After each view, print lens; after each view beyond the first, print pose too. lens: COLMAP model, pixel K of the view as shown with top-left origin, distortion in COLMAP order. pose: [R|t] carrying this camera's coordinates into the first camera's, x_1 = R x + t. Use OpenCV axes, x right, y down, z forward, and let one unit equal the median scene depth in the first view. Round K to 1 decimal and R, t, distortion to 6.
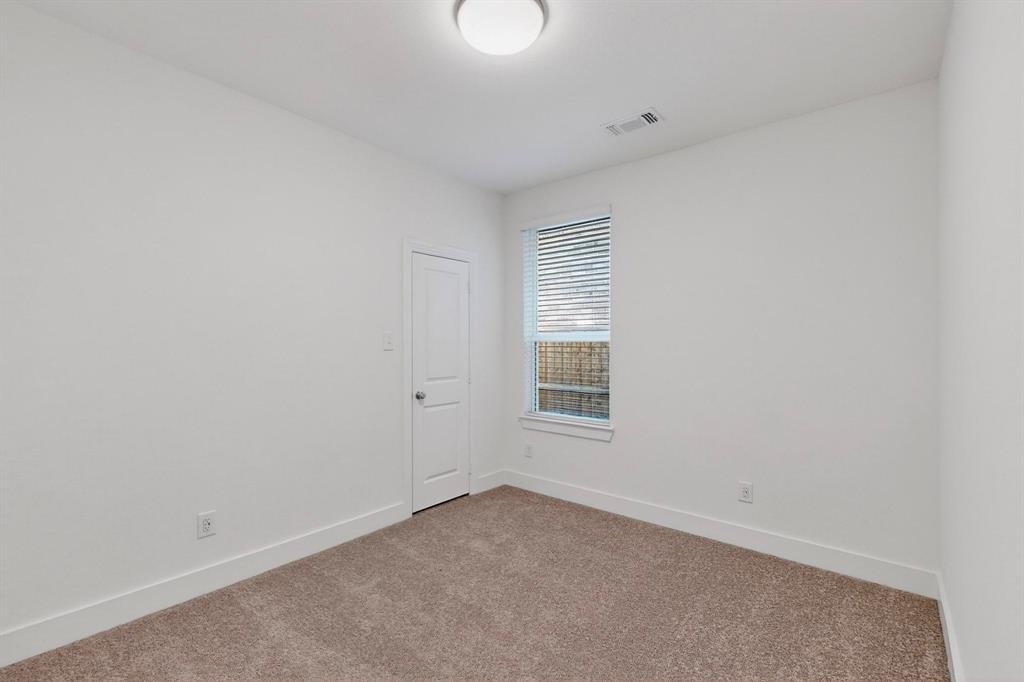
lens RADIAL K [[448.2, 0, 512.0], [0, 448.2, 341.0], [0, 0, 1]] dist [-0.001688, -0.000116]
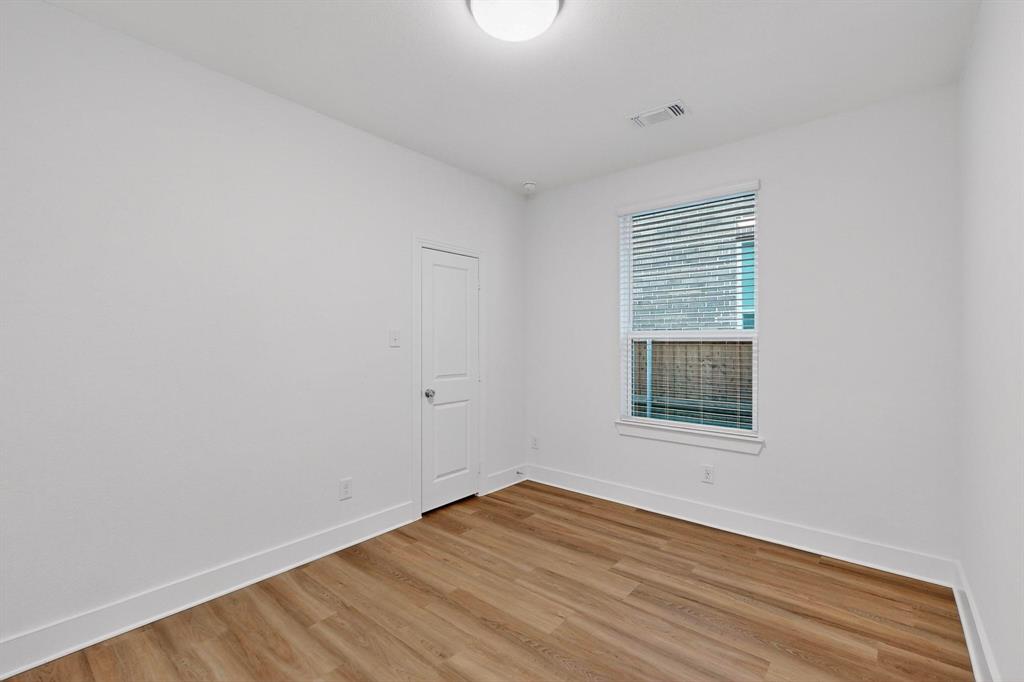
lens RADIAL K [[449.2, 0, 535.9], [0, 449.2, 343.2], [0, 0, 1]] dist [0.063749, -0.044559]
pose [[0.999409, 0.007149, 0.033631, -0.166082], [-0.007482, 0.999924, 0.009785, 0.003012], [-0.033559, -0.010031, 0.999386, 0.098230]]
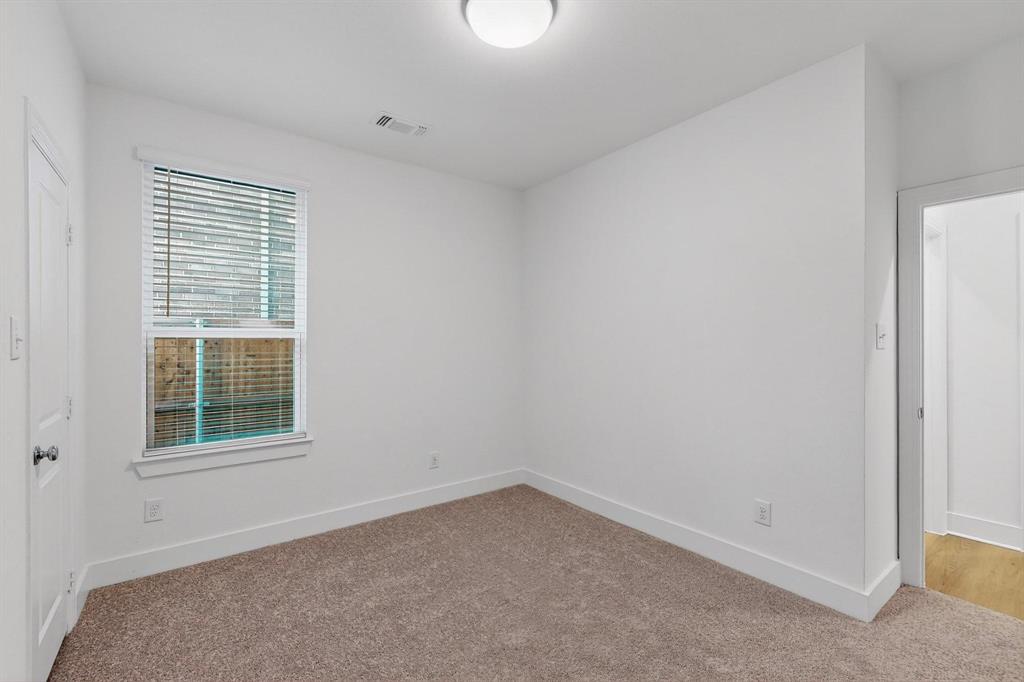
lens RADIAL K [[445.7, 0, 509.1], [0, 445.7, 337.1], [0, 0, 1]] dist [-0.000048, -0.000260]
pose [[0.226587, 0.005154, 0.973977, -0.370754], [-0.007625, 0.999965, -0.003518, -0.001646], [-0.973961, -0.006629, 0.226618, 0.297873]]
